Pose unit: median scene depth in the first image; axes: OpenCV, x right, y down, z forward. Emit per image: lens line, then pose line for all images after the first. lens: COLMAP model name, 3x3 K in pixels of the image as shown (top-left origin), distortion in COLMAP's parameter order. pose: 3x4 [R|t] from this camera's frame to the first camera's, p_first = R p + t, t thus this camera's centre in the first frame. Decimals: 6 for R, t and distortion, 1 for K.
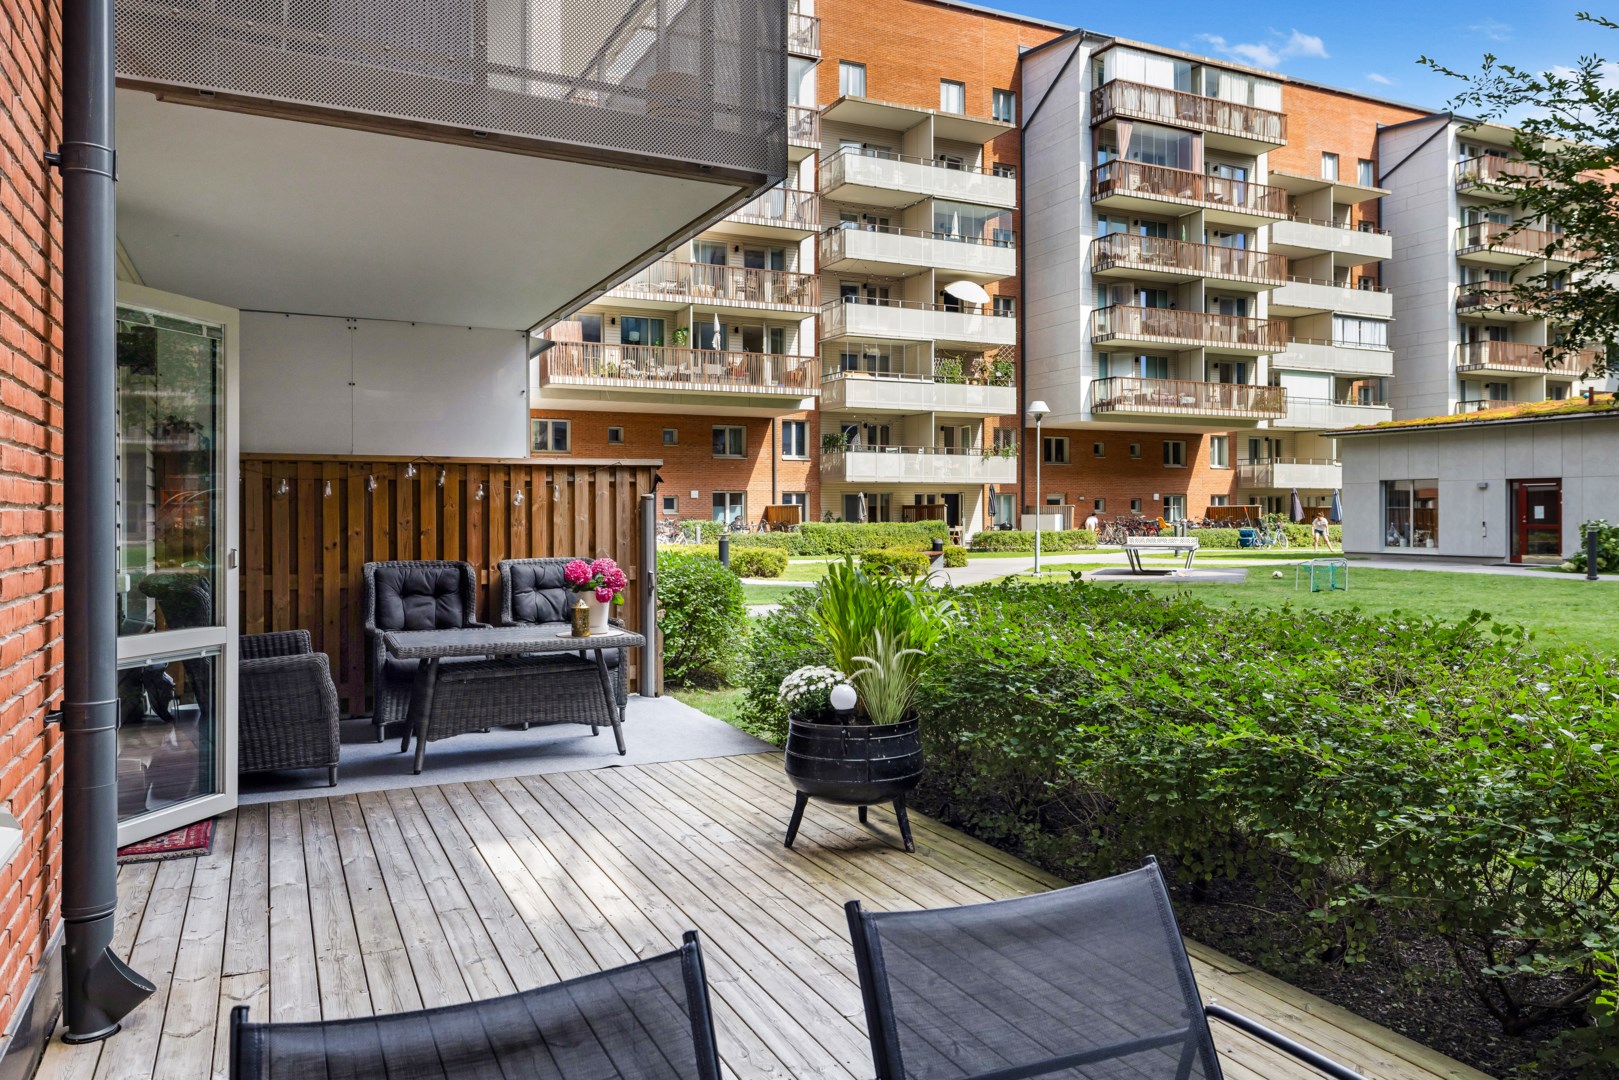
lens RADIAL K [[1125.5, 0, 808.9], [0, 1125.5, 510.5], [0, 0, 1]] dist [0.003983, 0.003587]
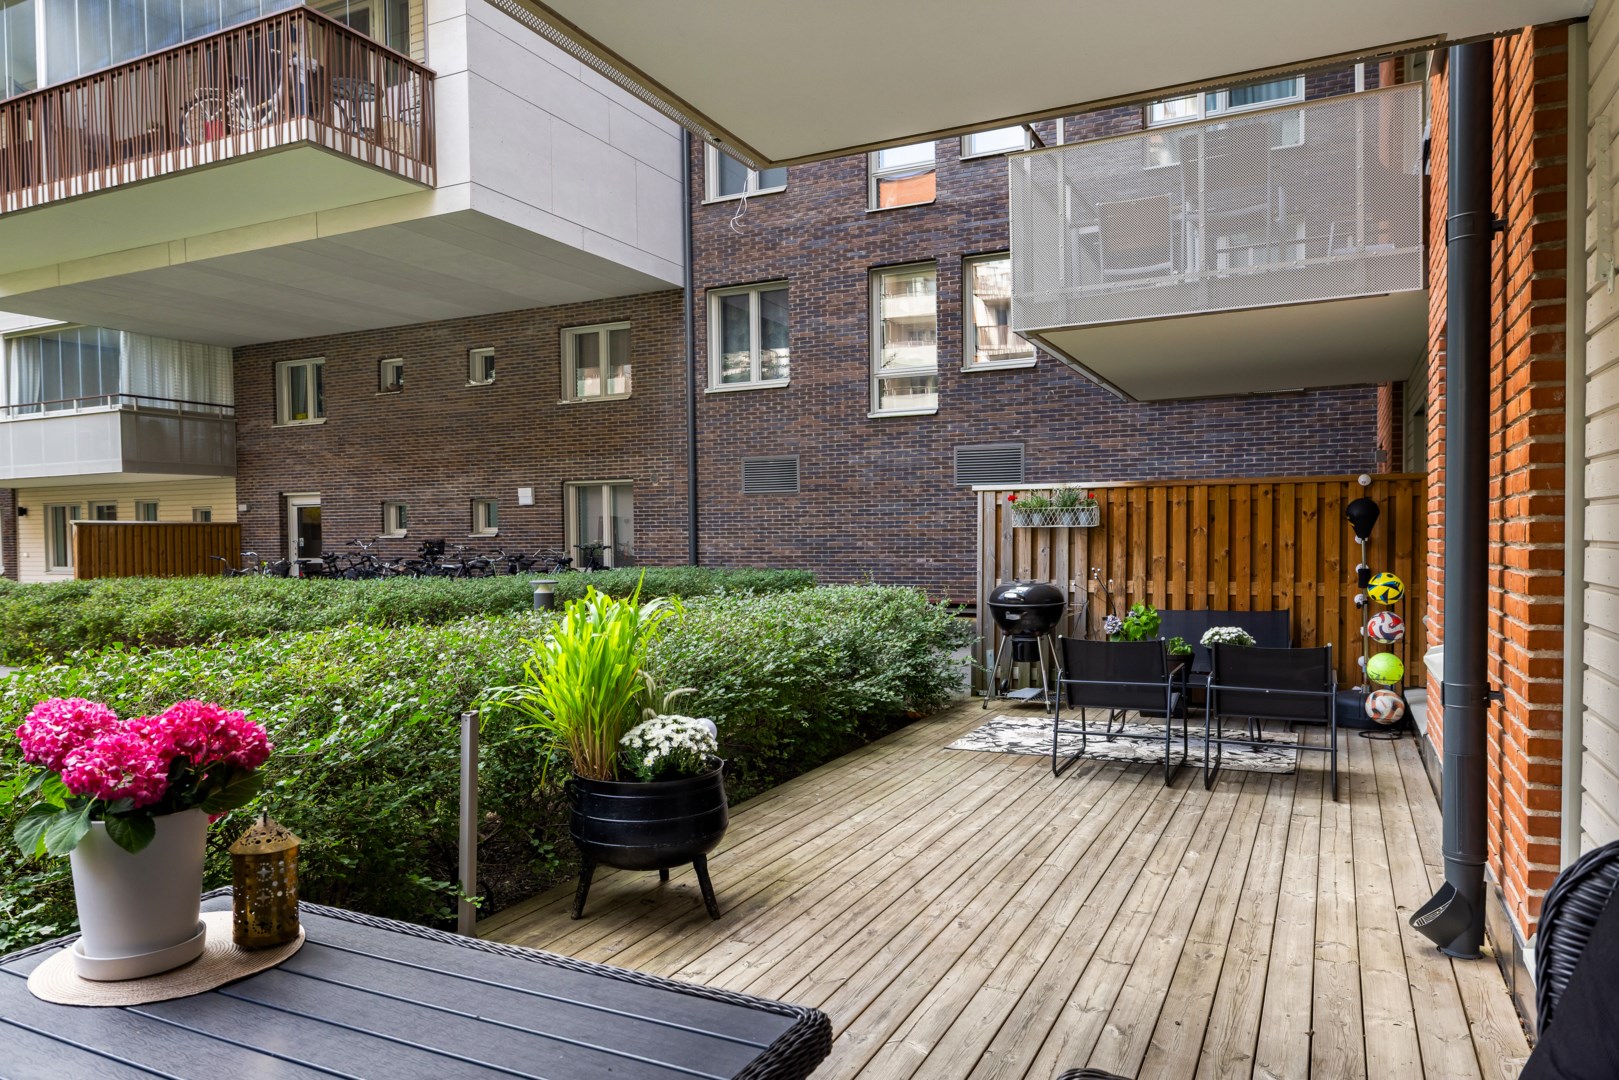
lens RADIAL K [[1090.1, 0, 806.9], [0, 1090.1, 562.8], [0, 0, 1]] dist [-0.000446, 0.002578]
pose [[-0.622217, -0.010974, 0.782768, -0.822346], [0.009224, 0.999730, 0.021347, 0.008912], [-0.782791, 0.020503, -0.621947, 1.681289]]
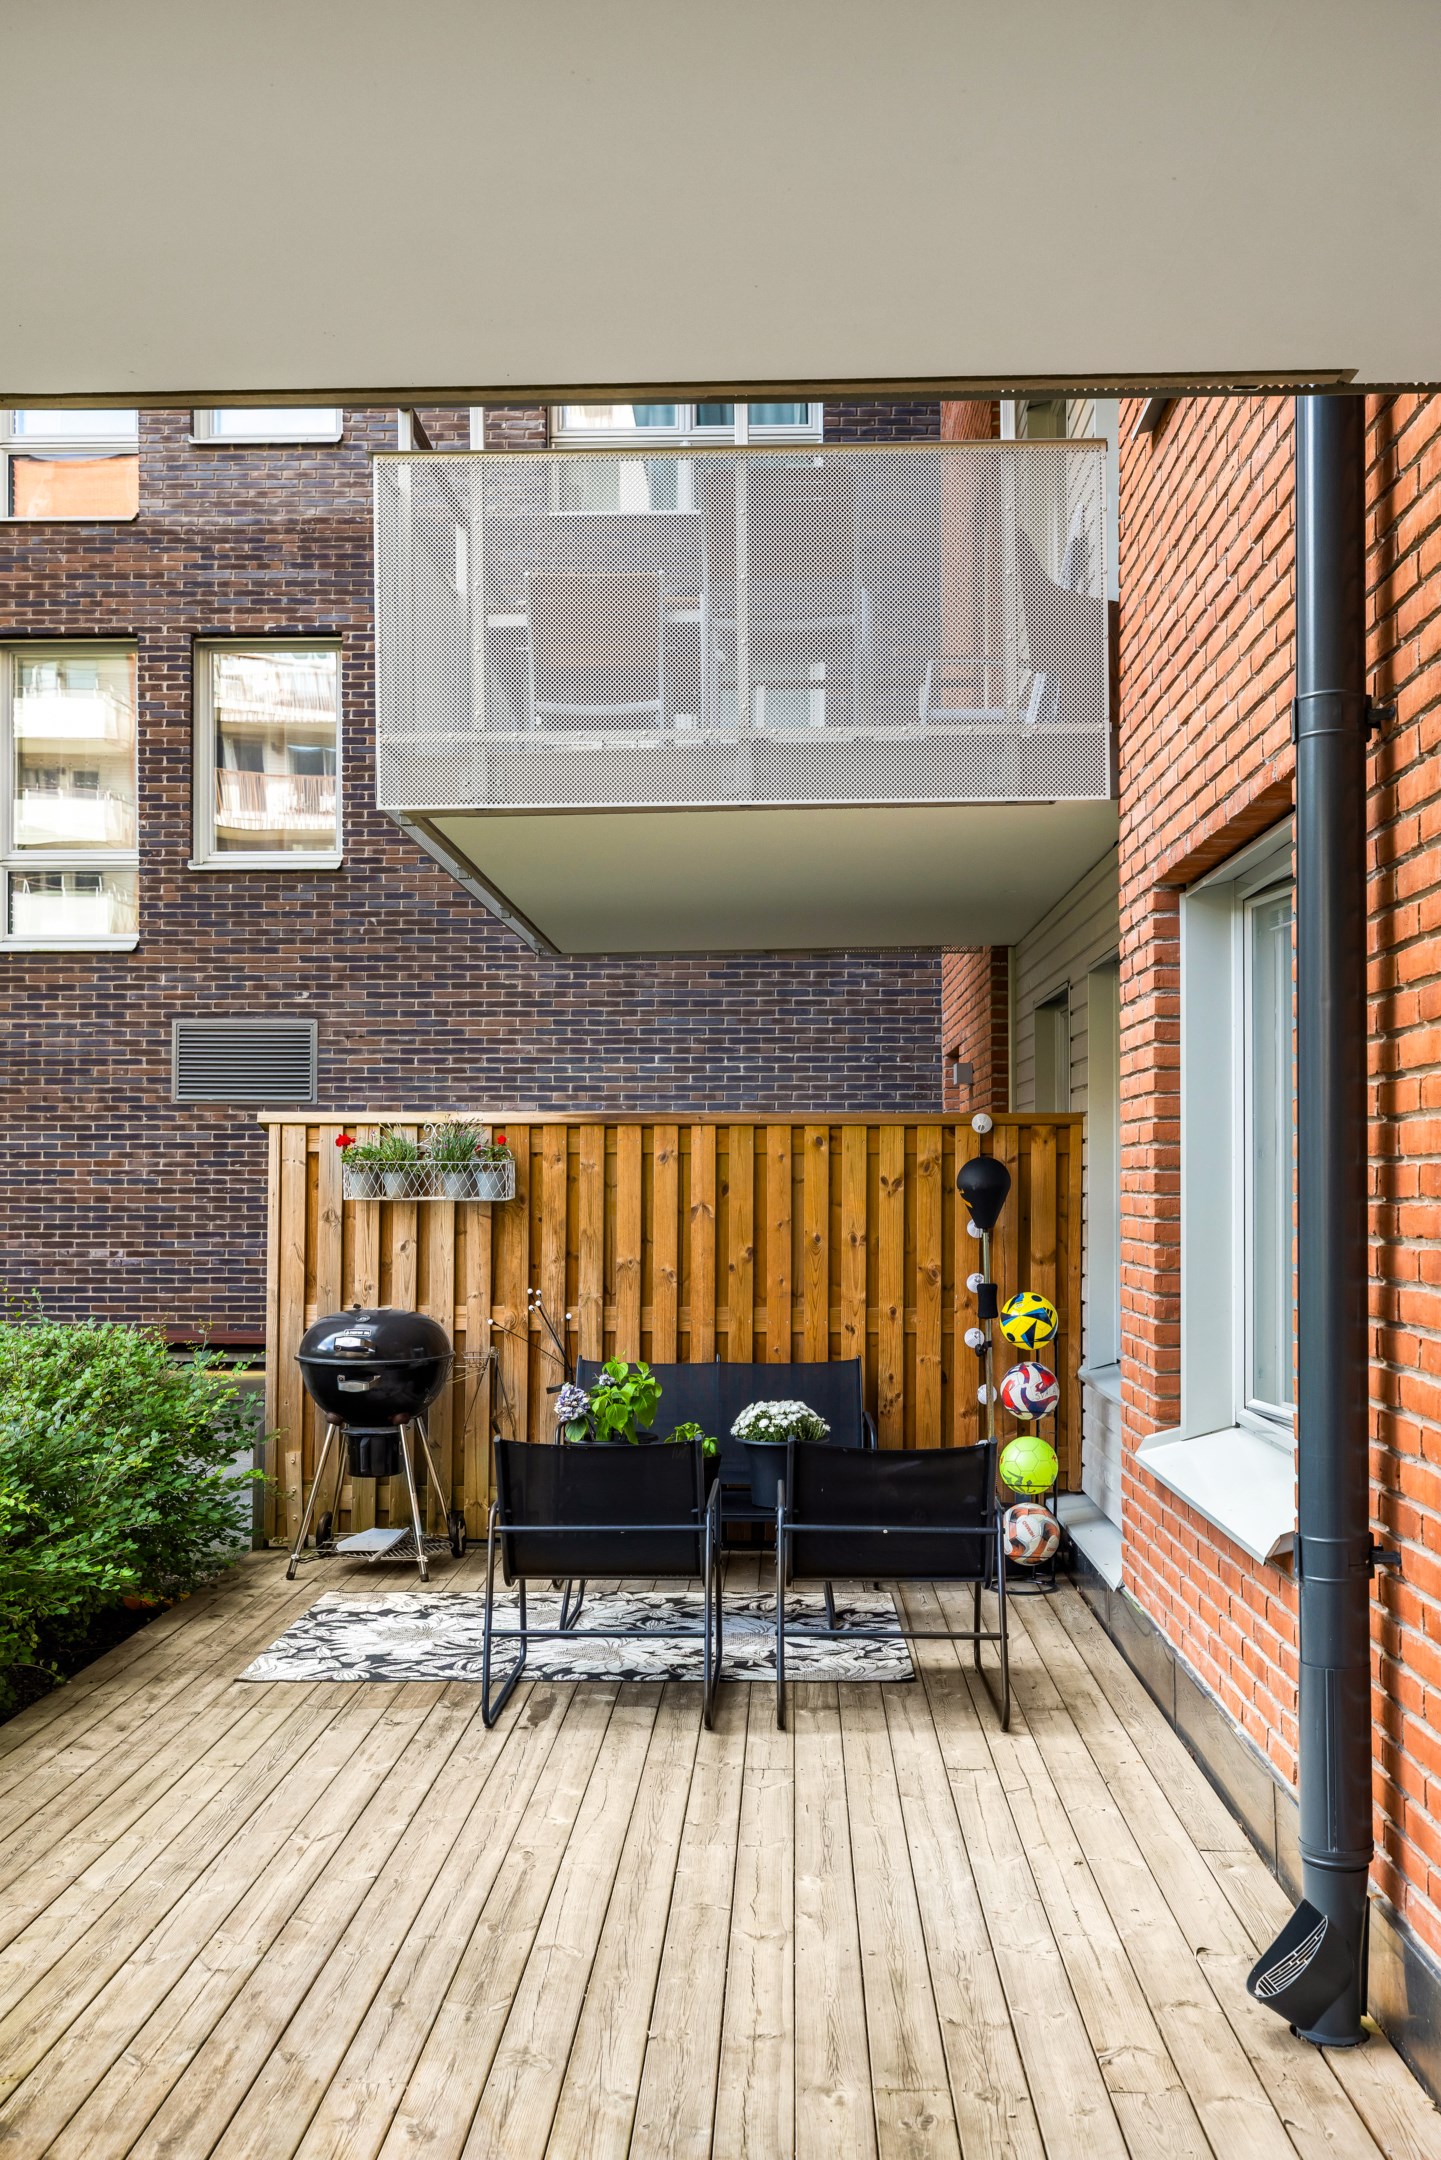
lens RADIAL K [[2120.6, 0, 743.3], [0, 2120.6, 1145.3], [0, 0, 1]] dist [-0.002510, 0.008037]
pose [[-0.891680, 0.009206, 0.452572, -0.662409], [0.000318, 0.999806, -0.019712, -0.024261], [-0.452666, -0.017433, -0.891510, 1.681303]]
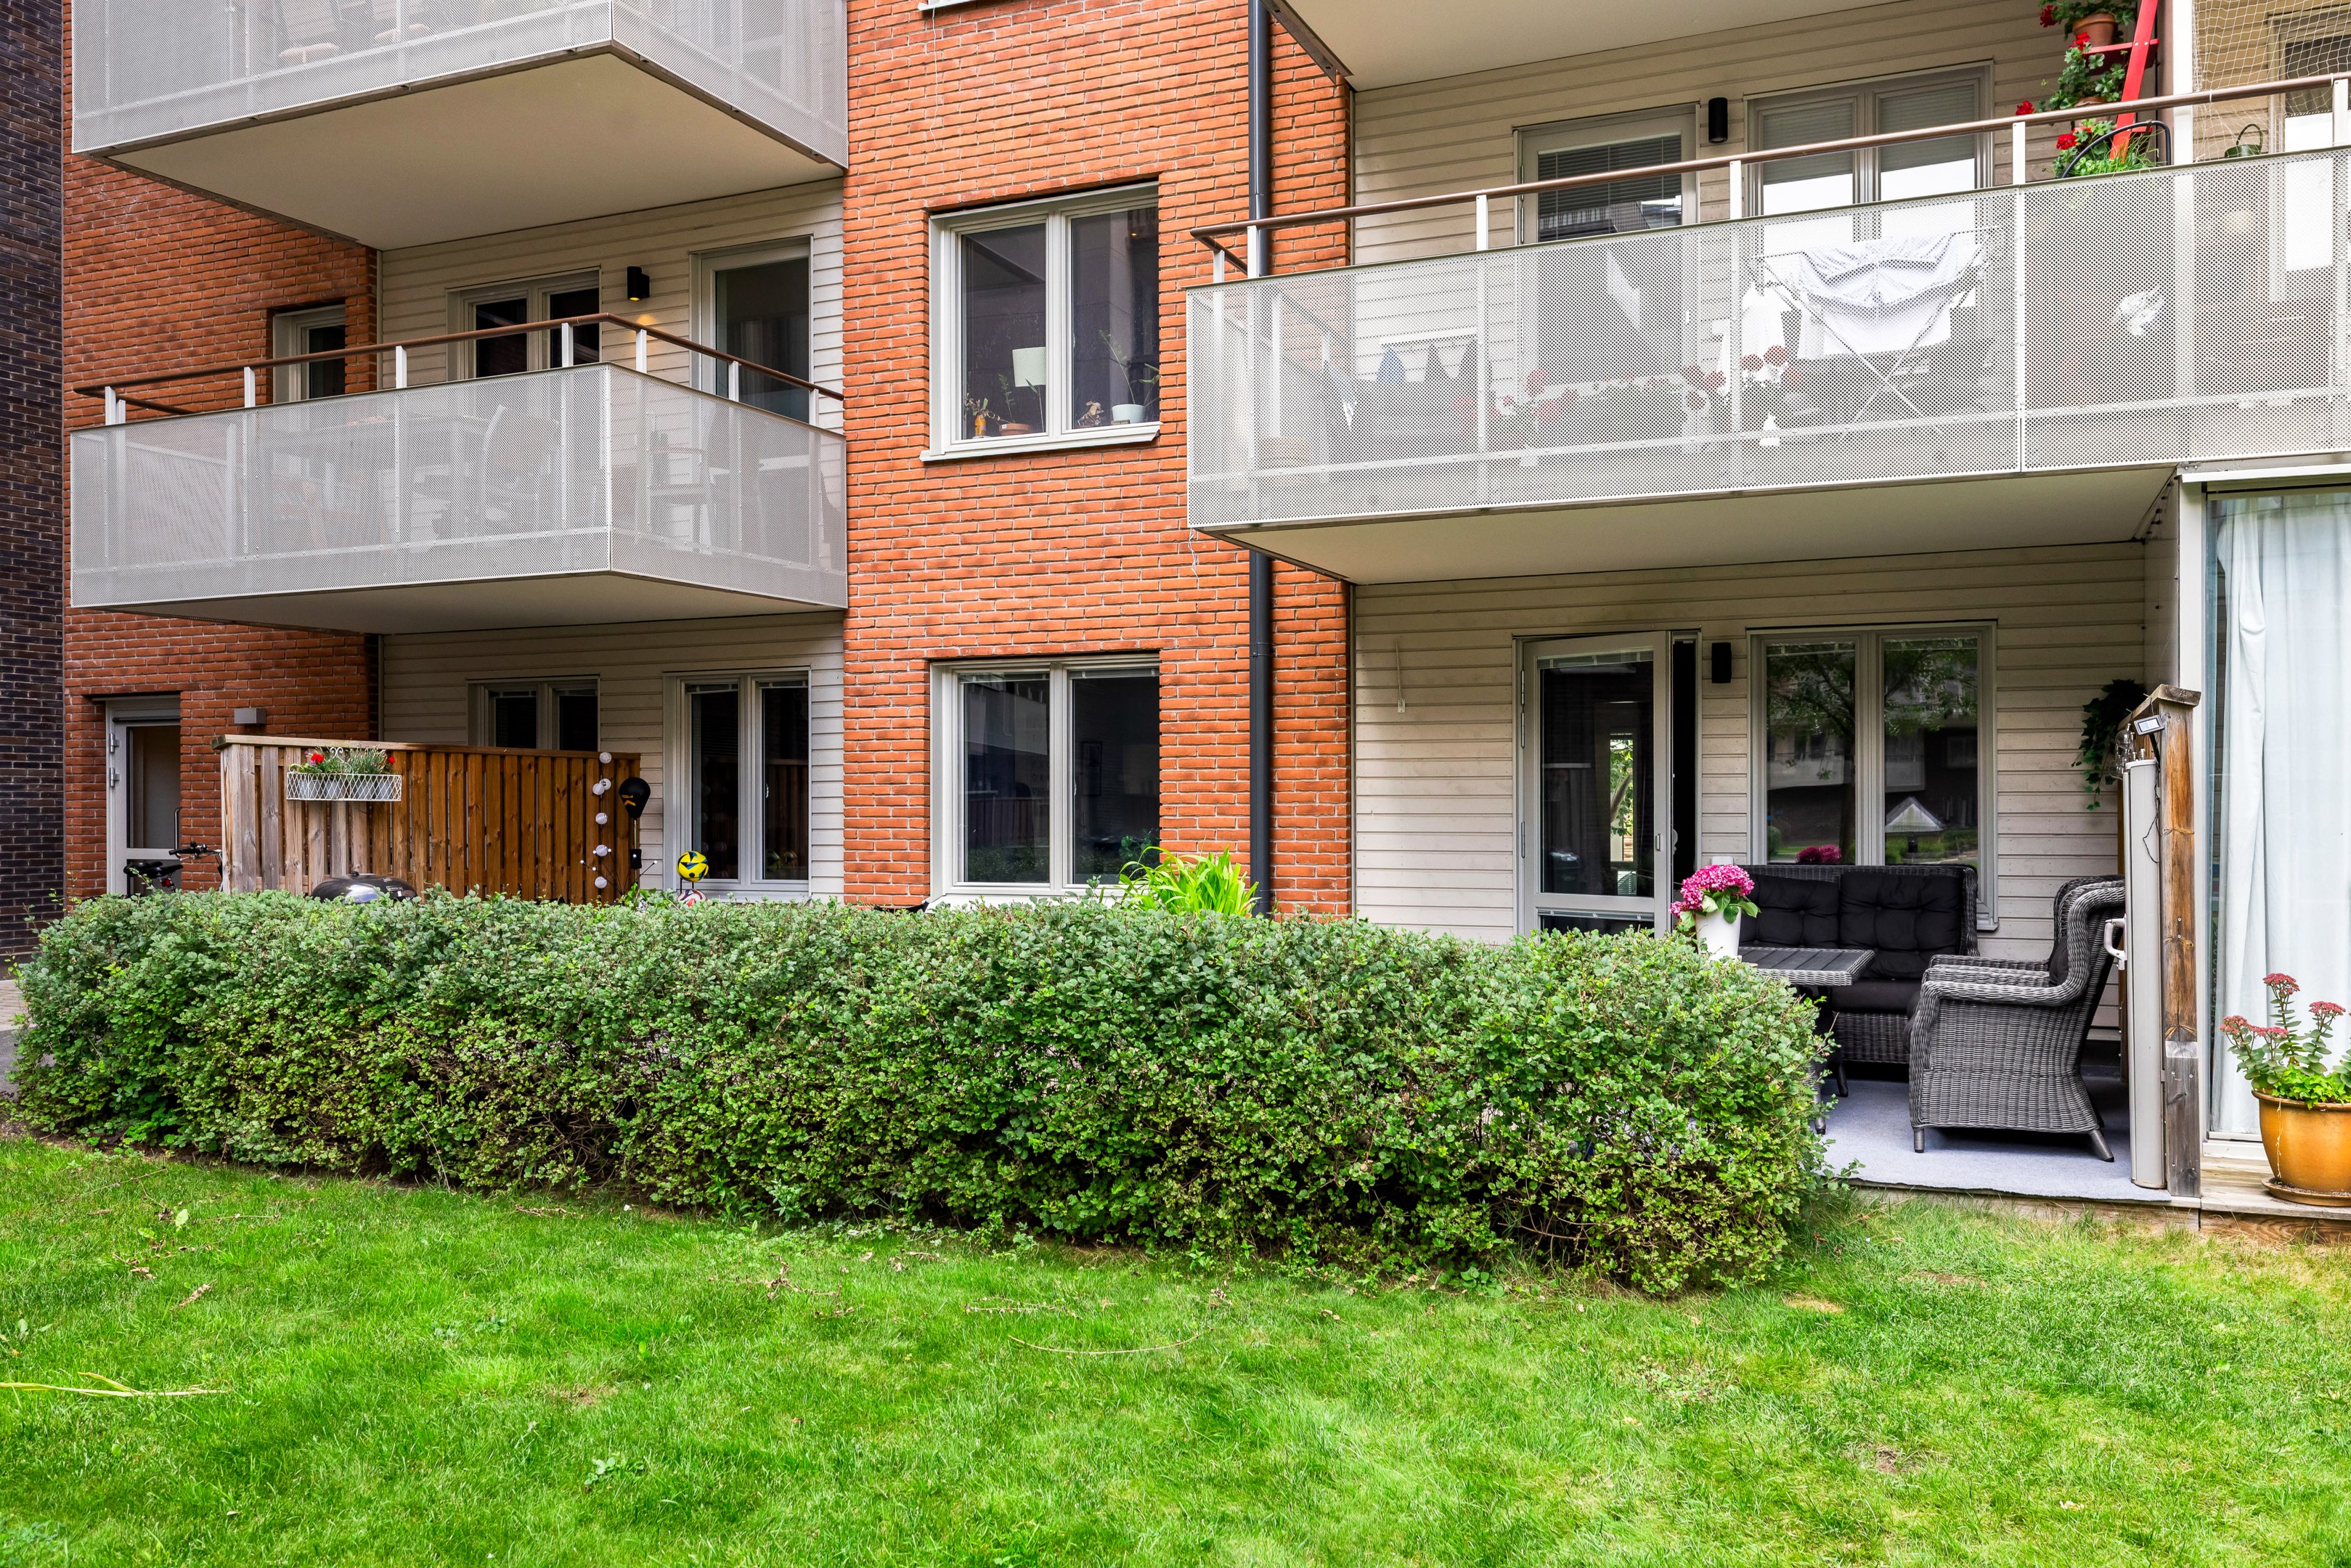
lens RADIAL K [[1846.4, 0, 1175.5], [0, 1846.4, 784.0], [0, 0, 1]] dist [0.015339, 0.001553]
pose [[-0.755396, -0.007417, -0.655227, 1.410853], [0.005016, 0.999841, -0.017101, 0.015743], [0.655249, -0.016205, -0.755239, 2.725102]]
